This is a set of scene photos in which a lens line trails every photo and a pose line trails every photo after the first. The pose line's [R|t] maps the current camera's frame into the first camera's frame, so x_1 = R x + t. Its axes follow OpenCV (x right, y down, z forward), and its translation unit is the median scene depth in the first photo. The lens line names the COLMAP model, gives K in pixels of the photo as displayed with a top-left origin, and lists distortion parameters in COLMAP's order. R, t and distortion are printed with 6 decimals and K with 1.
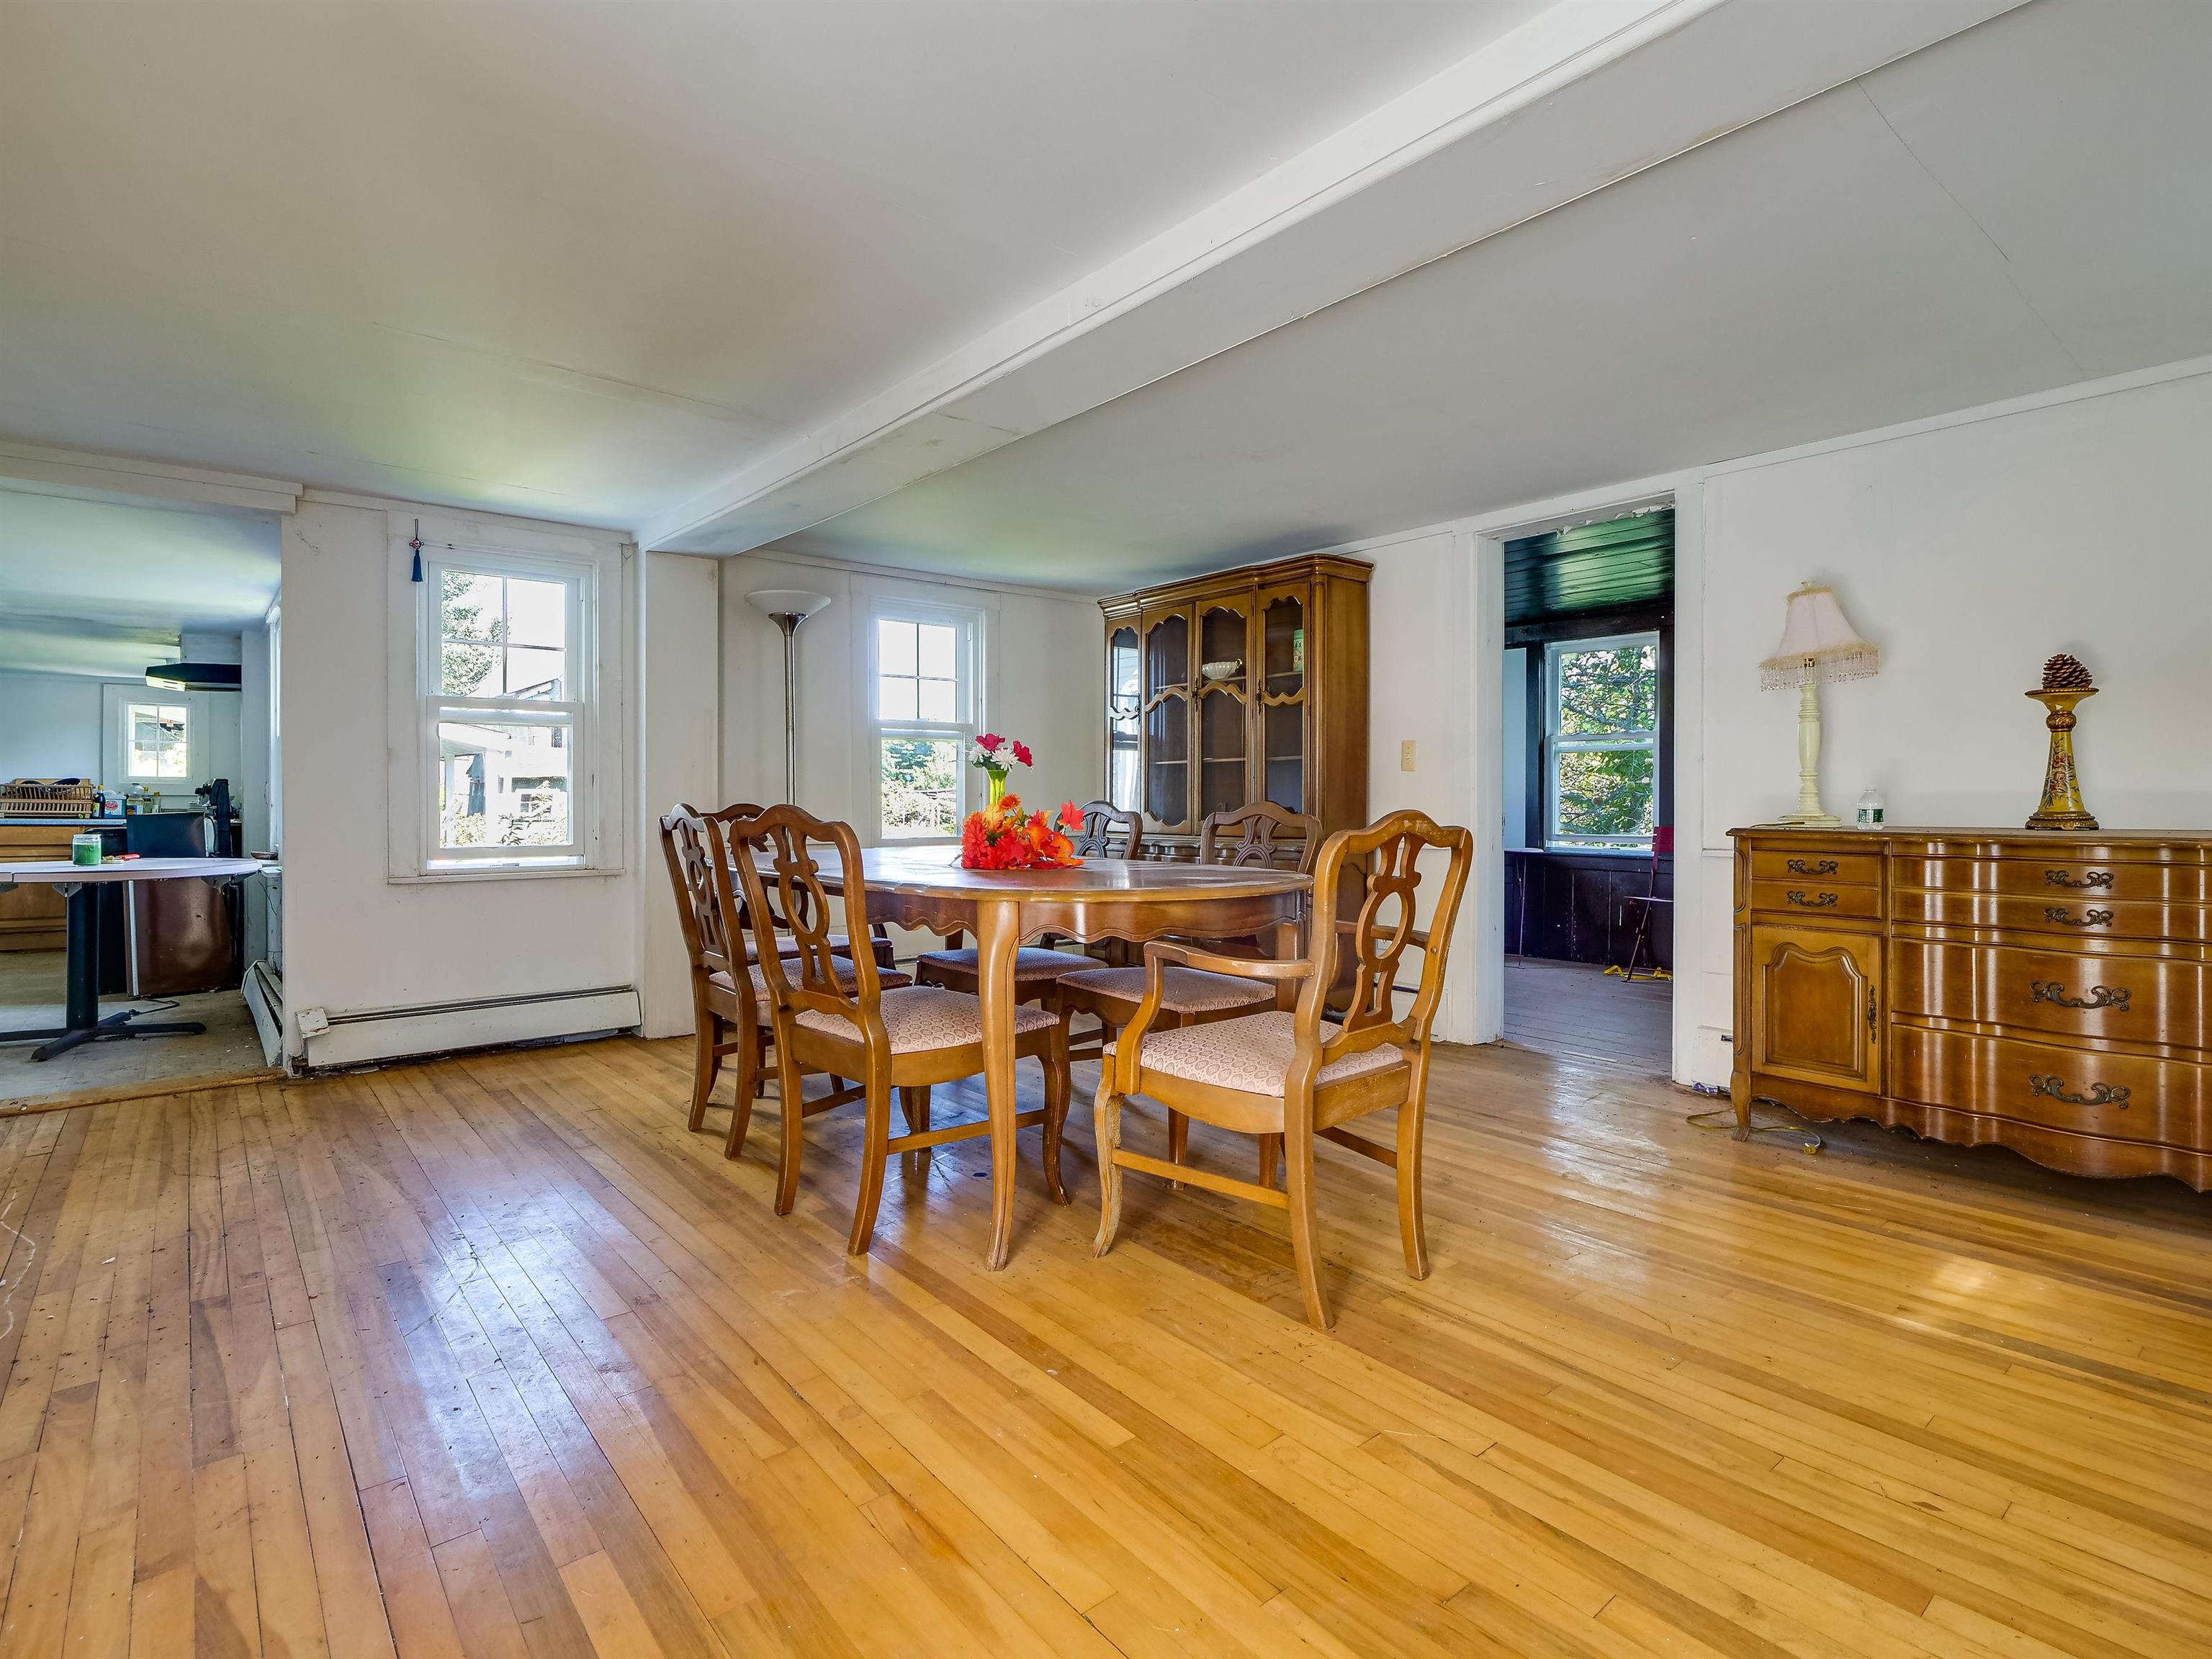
lens RADIAL K [[1124.6, 0, 1100.3], [0, 1124.6, 806.0], [0, 0, 1]] dist [0.002205, -0.000498]
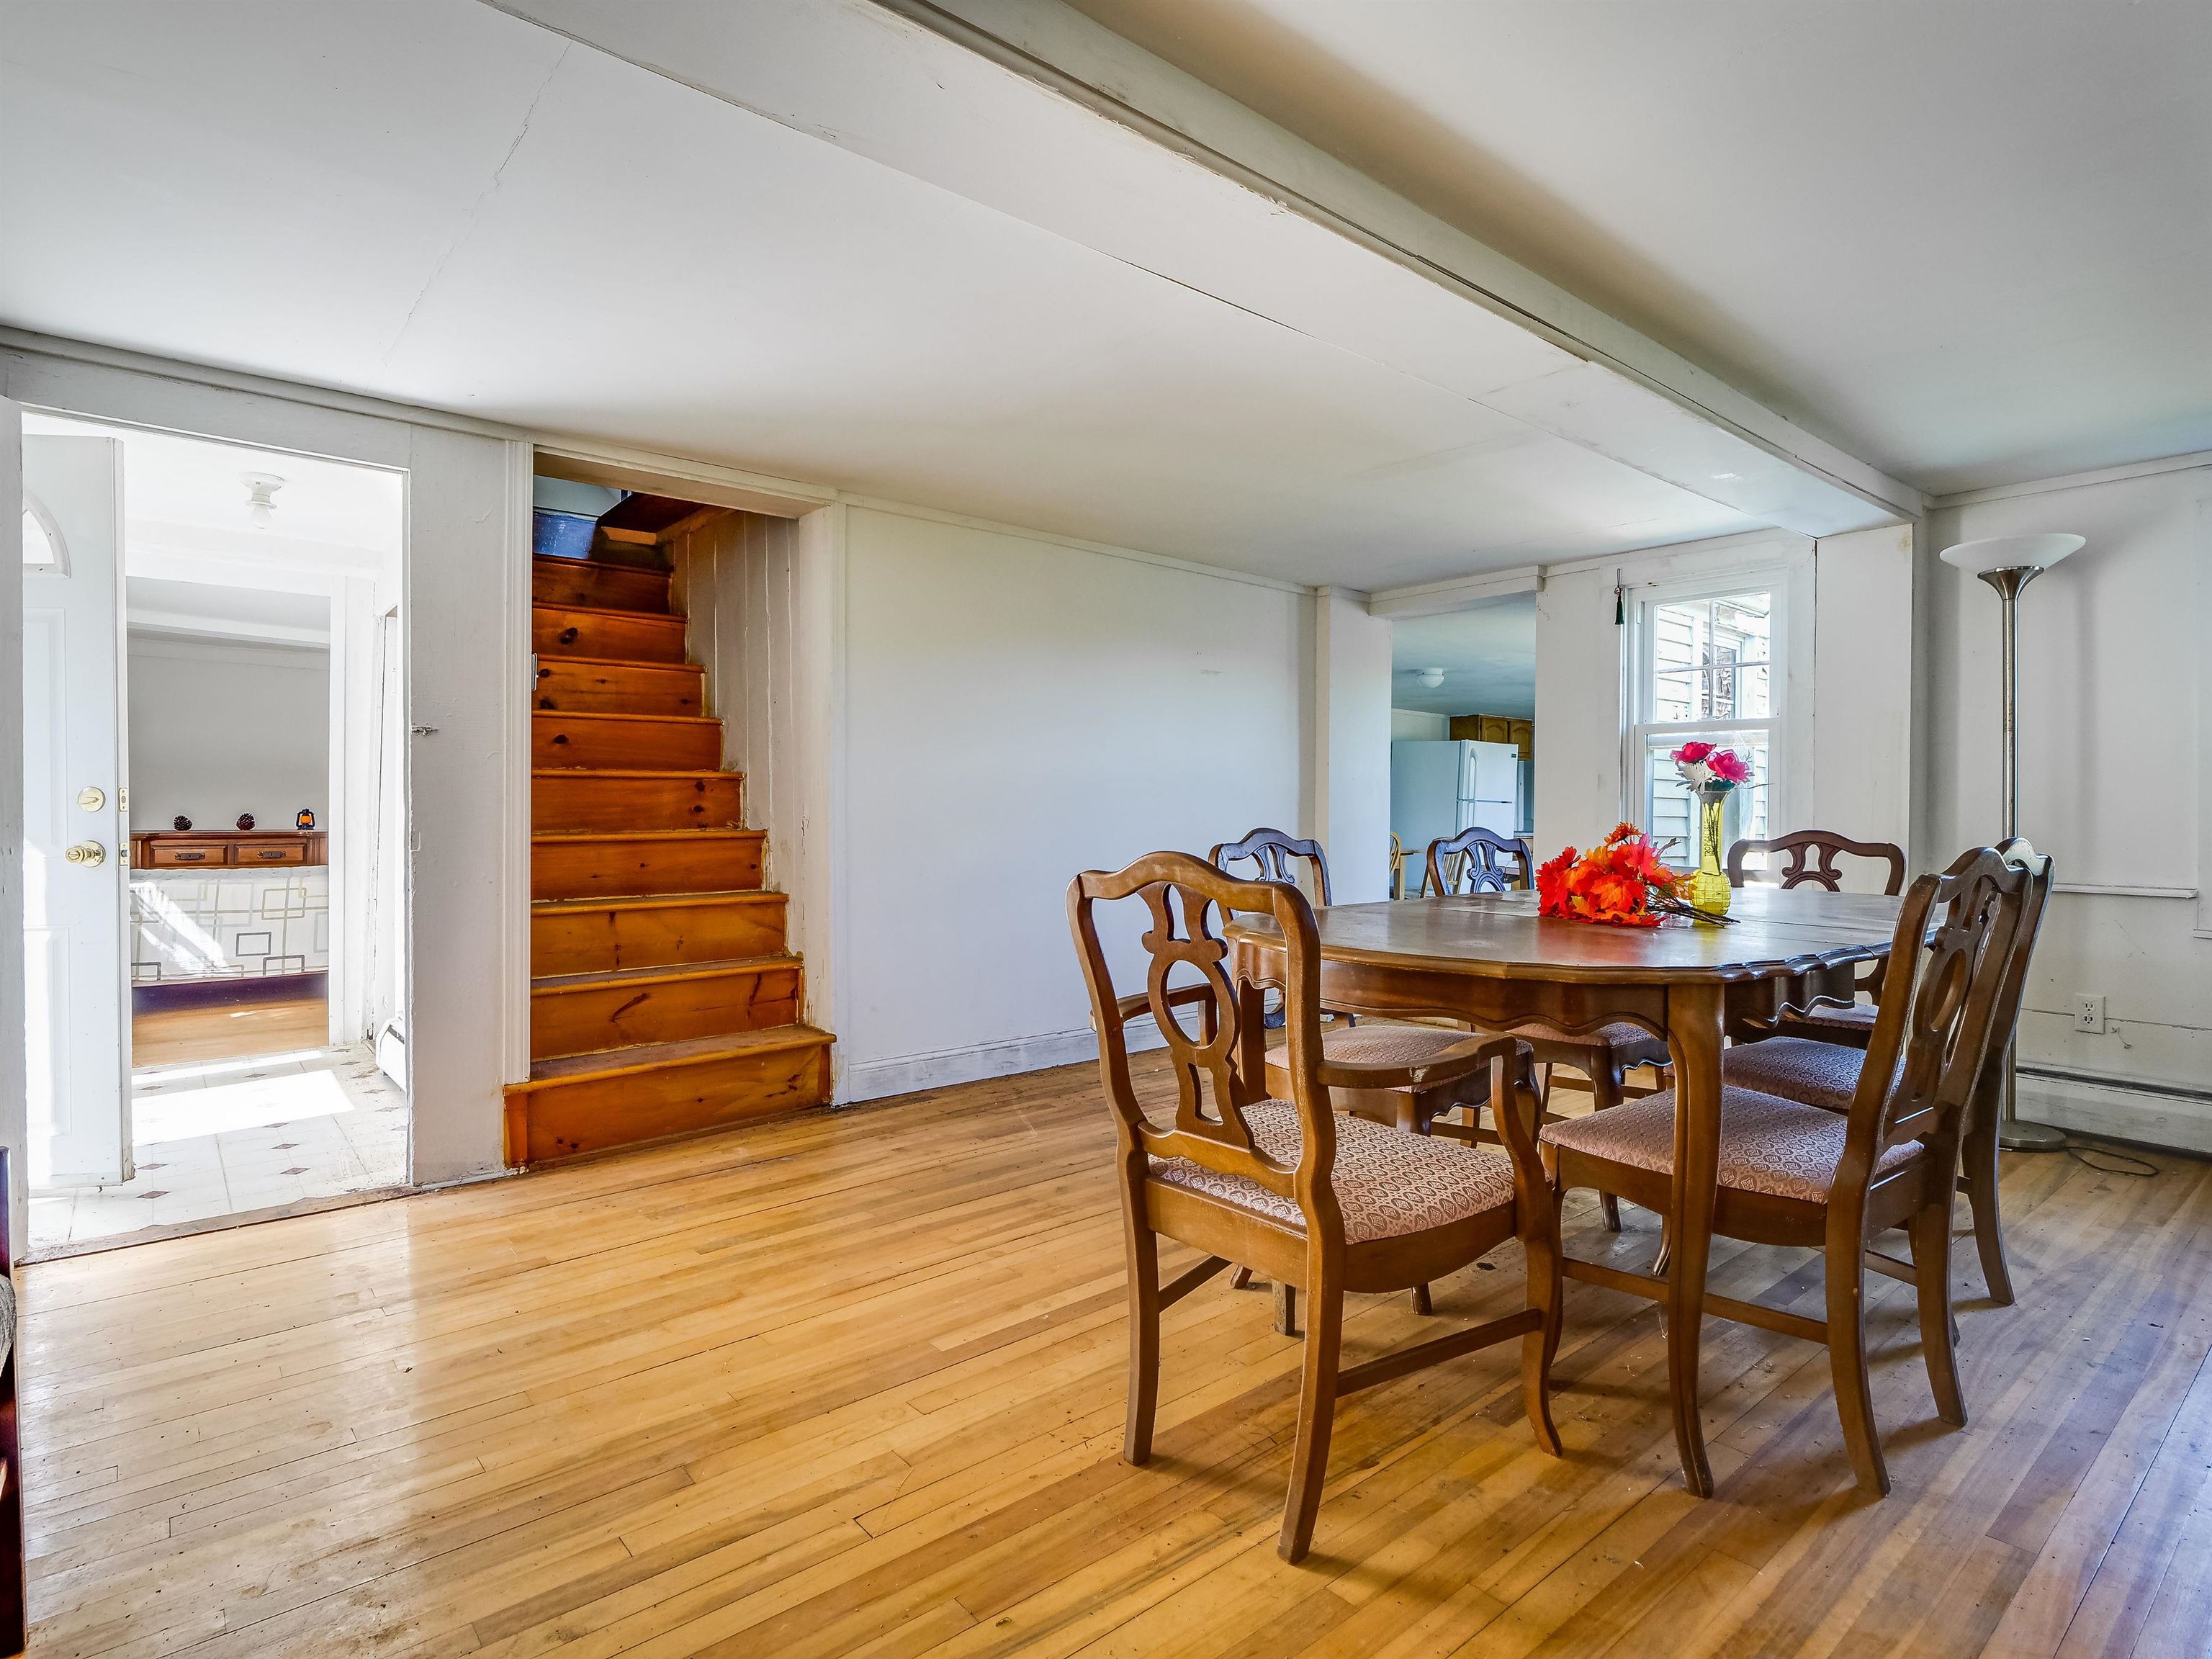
lens RADIAL K [[1124.6, 0, 1089.8], [0, 1124.6, 818.9], [0, 0, 1]] dist [0.002205, -0.000498]
pose [[0.002089, 0.012463, -0.999920, 1.040719], [-0.009643, 0.999876, 0.012442, -0.030654], [0.999951, 0.009617, 0.002208, 0.960253]]
